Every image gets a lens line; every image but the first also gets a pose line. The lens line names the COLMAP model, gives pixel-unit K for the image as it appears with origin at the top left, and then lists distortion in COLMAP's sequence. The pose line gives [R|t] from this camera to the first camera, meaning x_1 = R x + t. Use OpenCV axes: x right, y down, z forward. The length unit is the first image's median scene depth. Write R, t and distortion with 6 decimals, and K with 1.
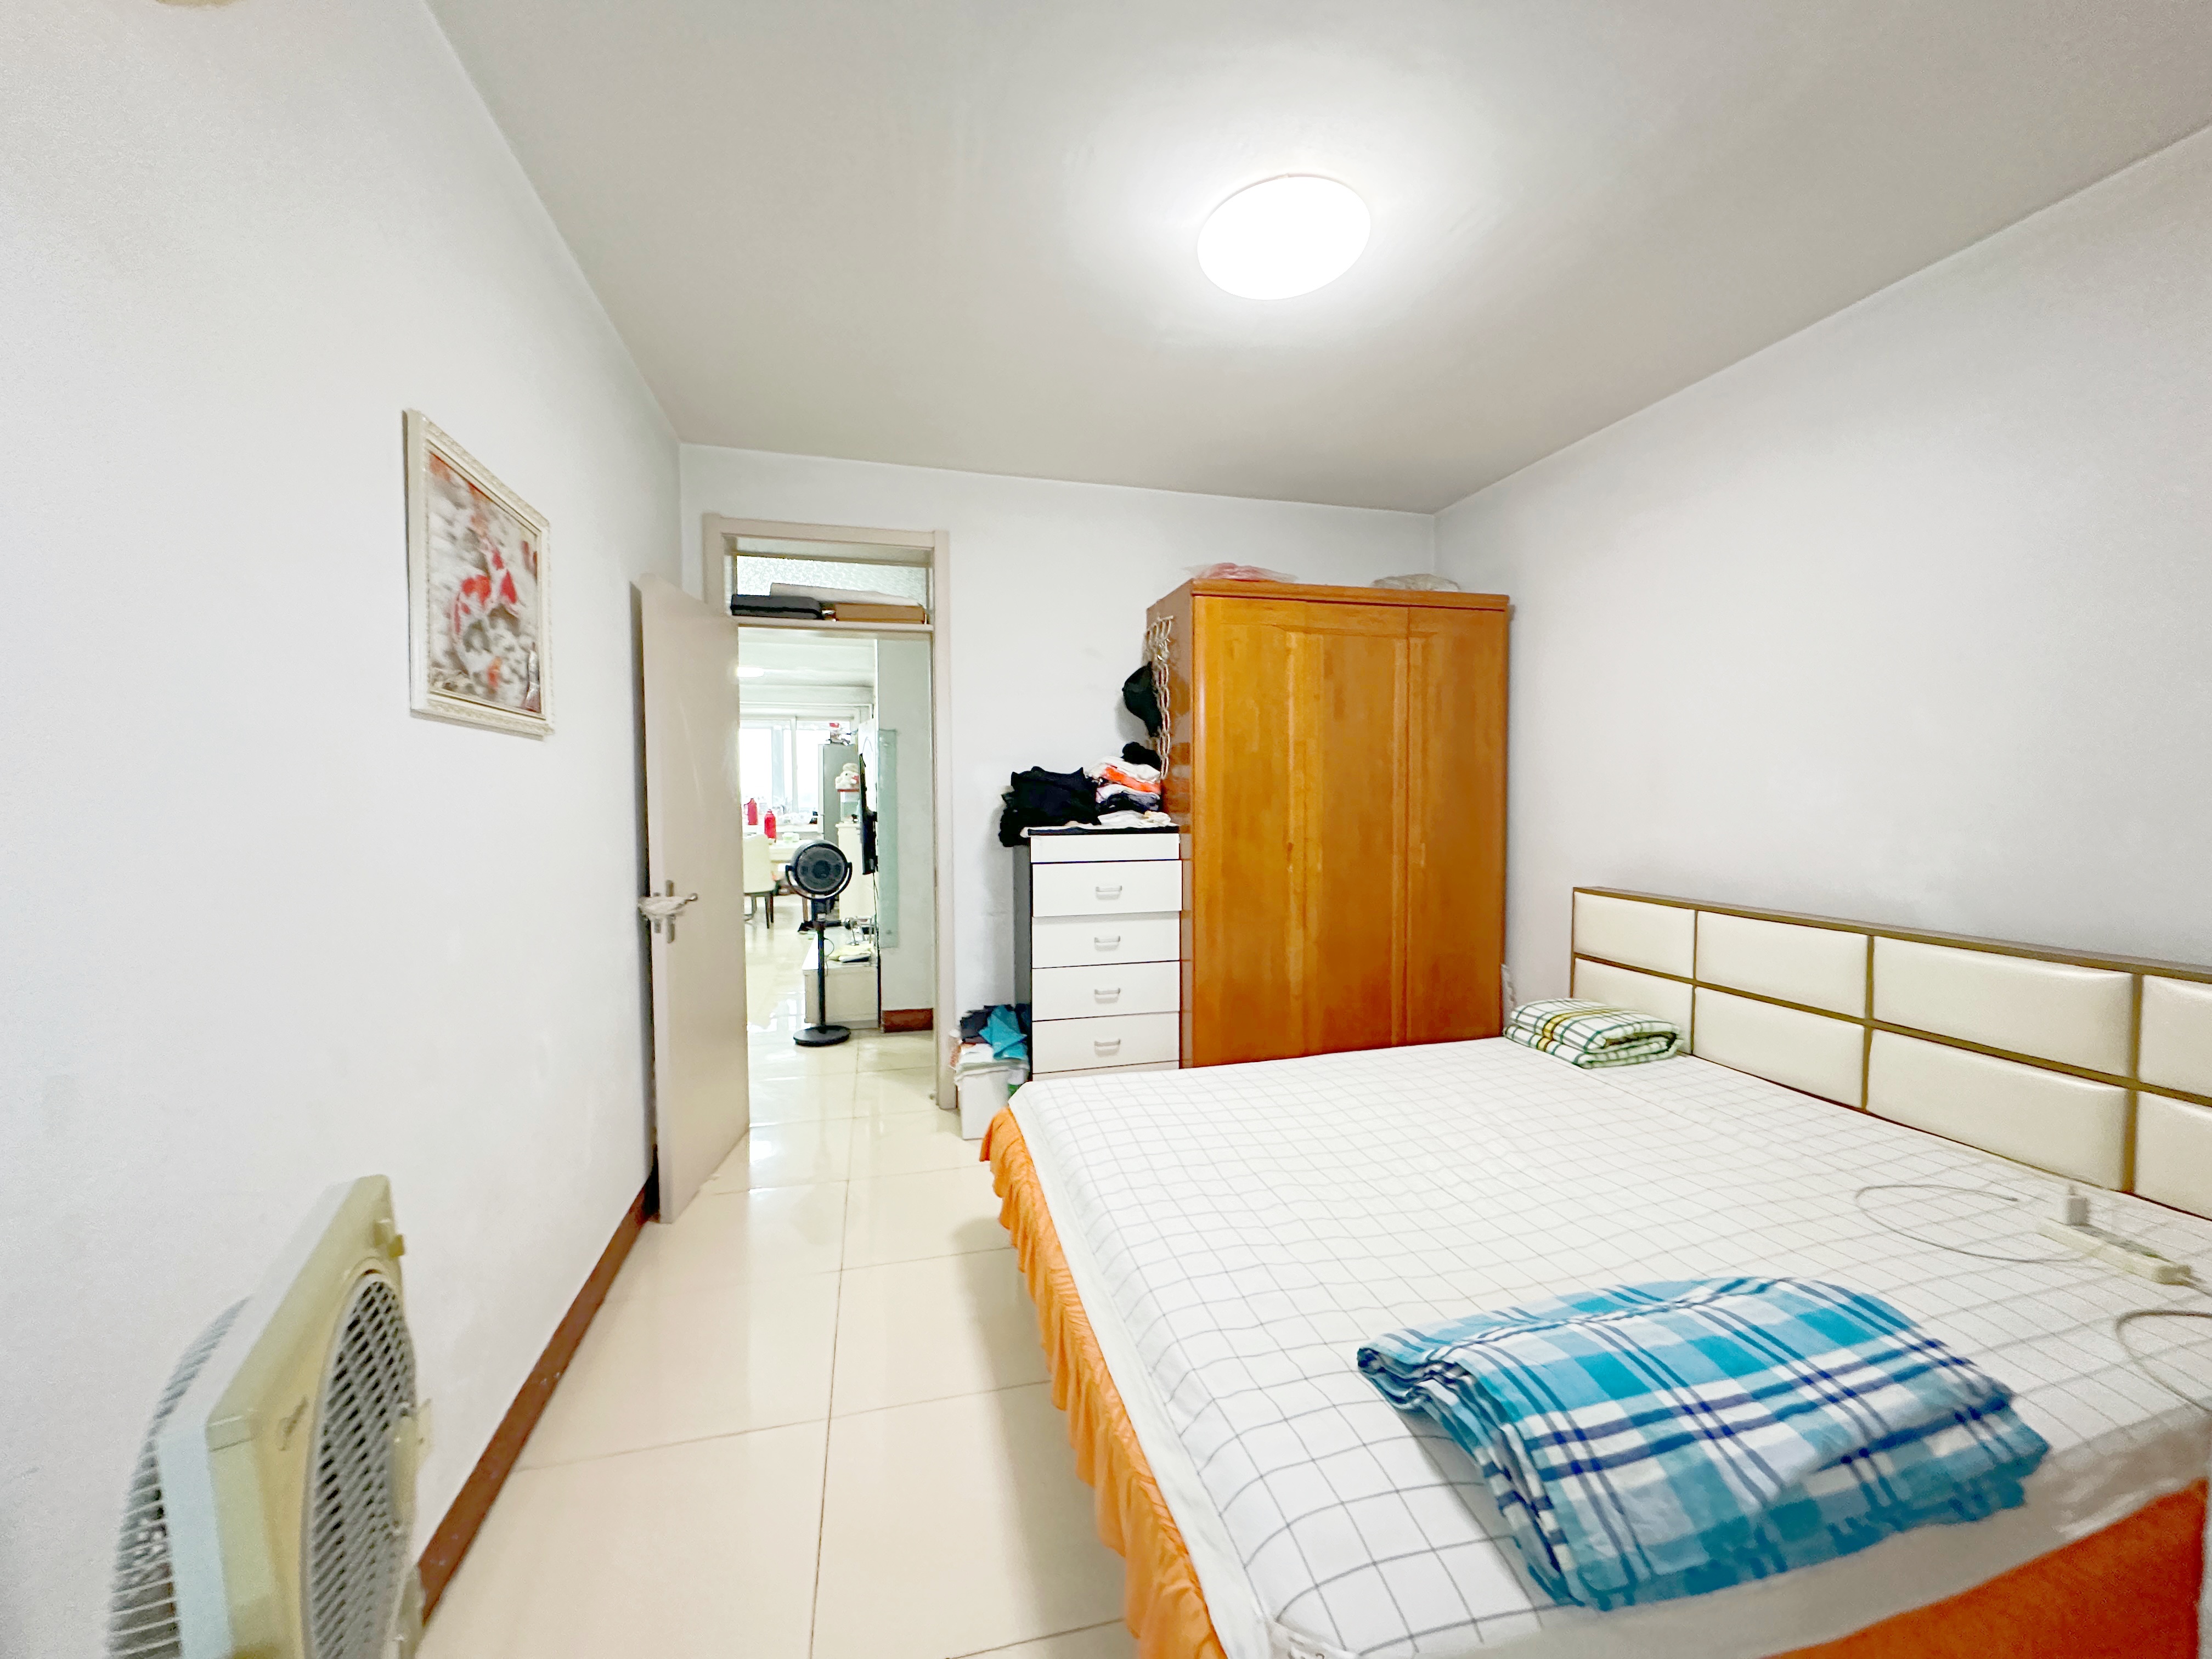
lens RADIAL K [[885.2, 0, 1102.9], [0, 885.2, 828.9], [0, 0, 1]] dist [0.001571, 0.000267]
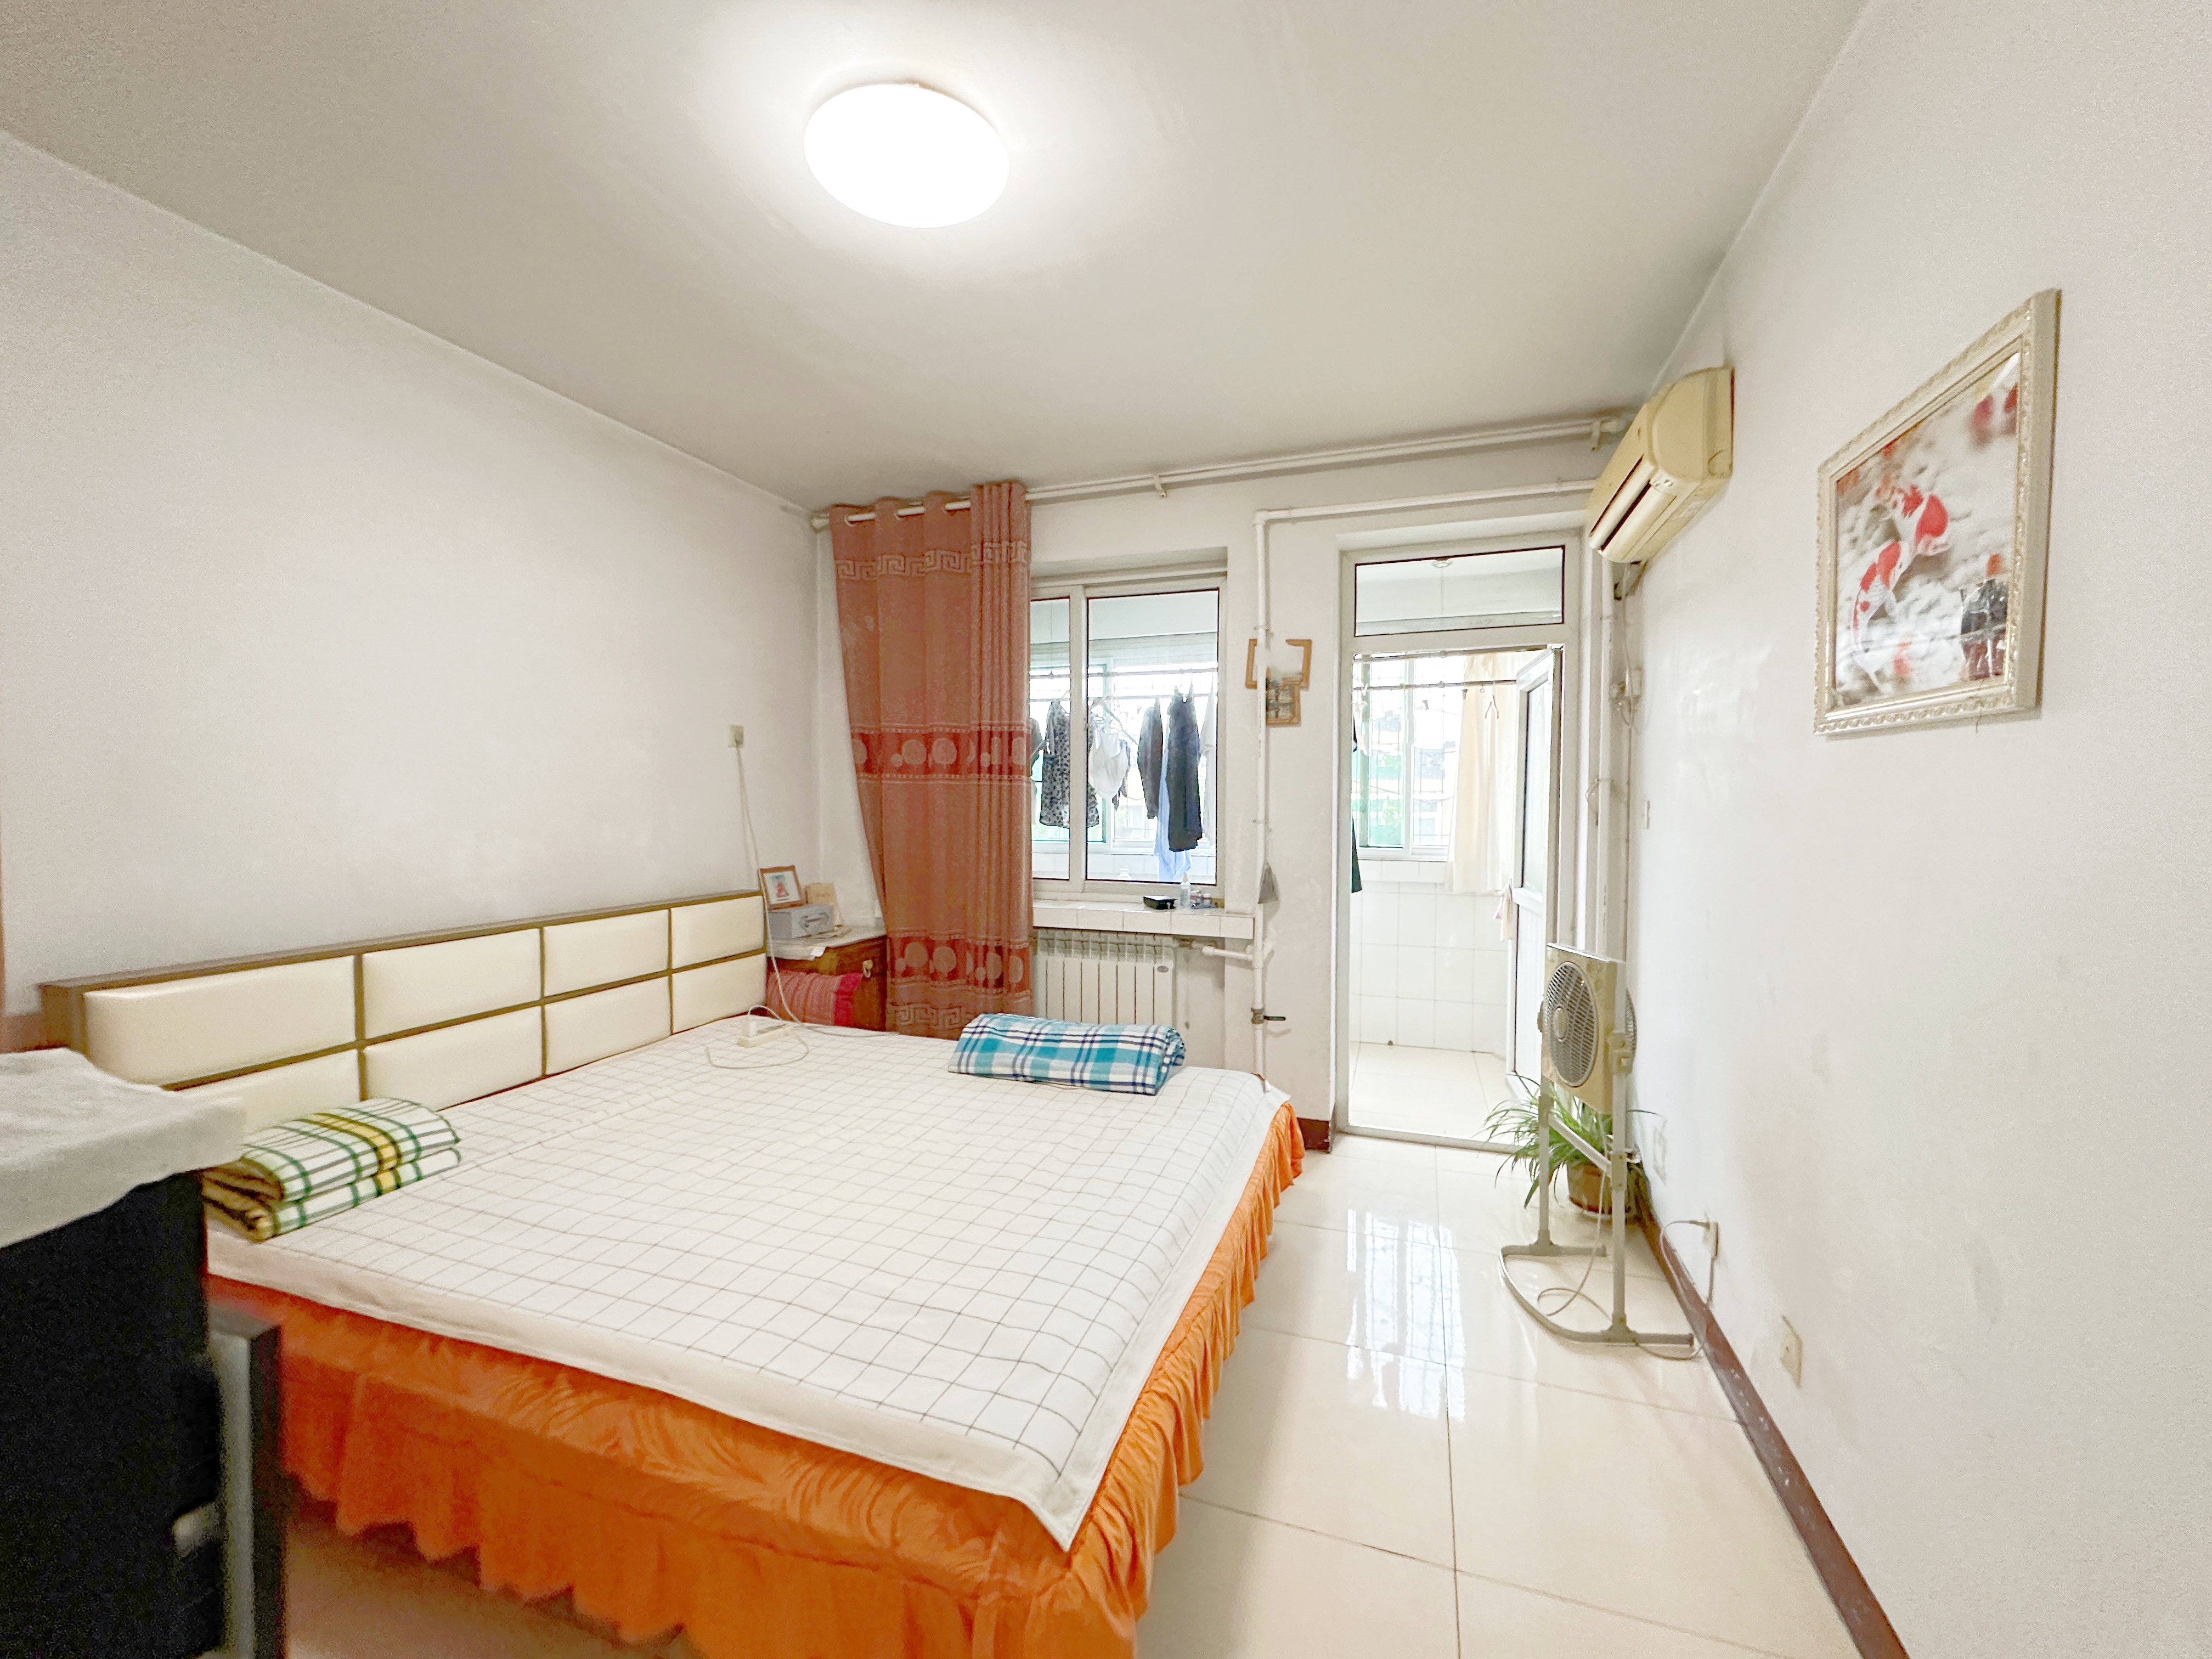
lens RADIAL K [[885.2, 0, 1099.2], [0, 885.2, 825.4], [0, 0, 1]] dist [0.001571, 0.000267]
pose [[-0.833879, -0.016919, 0.551687, -0.435362], [0.020448, 0.997897, 0.061510, -0.079757], [-0.551568, 0.062573, -0.831780, 1.658693]]
